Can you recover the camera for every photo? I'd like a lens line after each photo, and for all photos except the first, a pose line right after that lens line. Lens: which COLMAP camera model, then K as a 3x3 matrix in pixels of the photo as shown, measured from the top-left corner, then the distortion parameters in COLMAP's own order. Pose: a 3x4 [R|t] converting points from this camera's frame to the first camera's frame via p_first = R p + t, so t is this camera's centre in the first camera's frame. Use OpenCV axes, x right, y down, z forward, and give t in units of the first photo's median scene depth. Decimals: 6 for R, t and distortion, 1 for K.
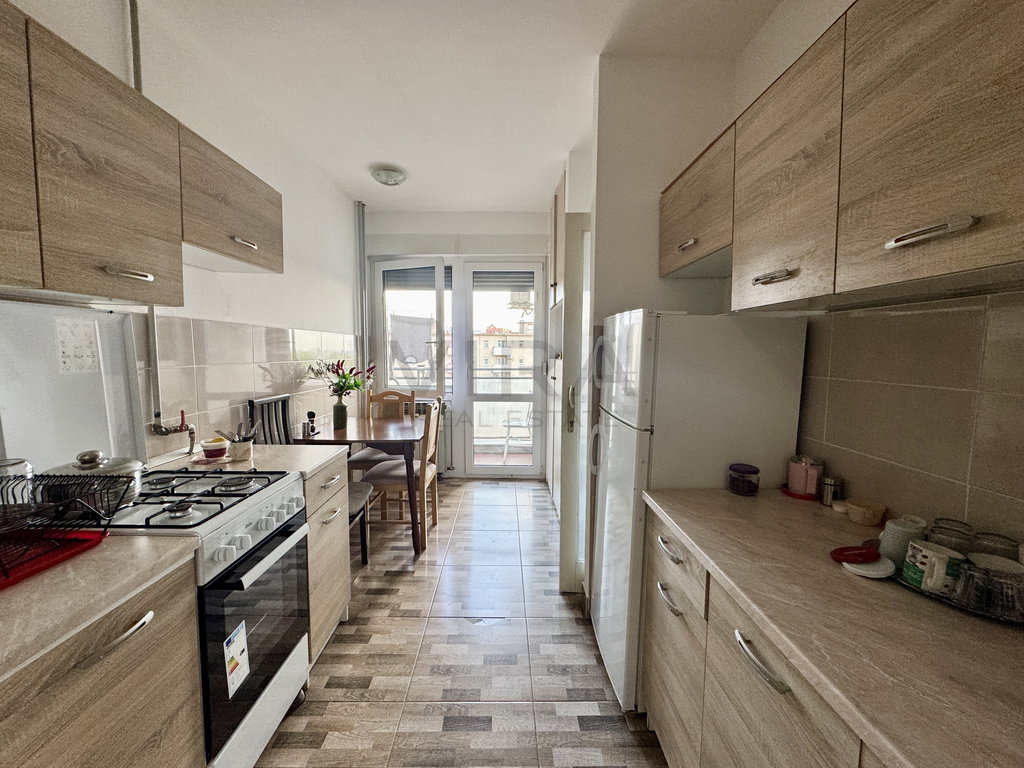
lens RADIAL K [[409.0, 0, 512.0], [0, 409.0, 384.0], [0, 0, 1]] dist [-0.000734, -0.000064]
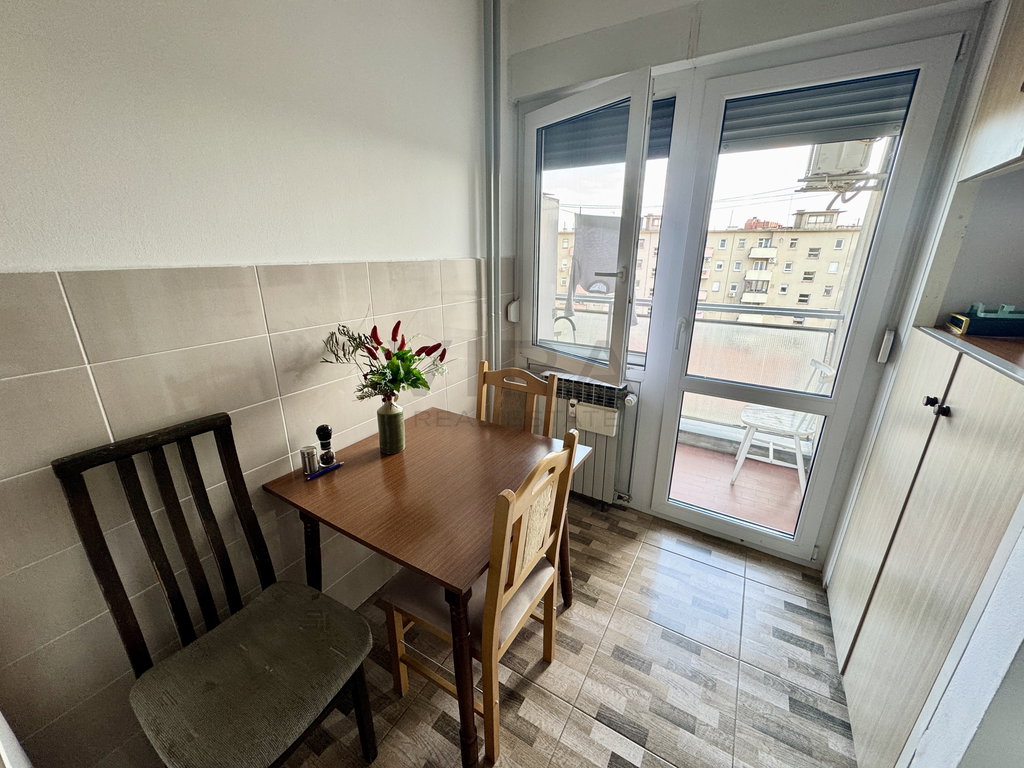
lens RADIAL K [[409.0, 0, 512.0], [0, 409.0, 384.0], [0, 0, 1]] dist [-0.000734, -0.000064]
pose [[0.849958, 0.160622, -0.501770, -0.021184], [-0.040852, 0.969619, 0.241185, -0.084642], [0.525265, -0.184499, 0.830697, 0.482132]]
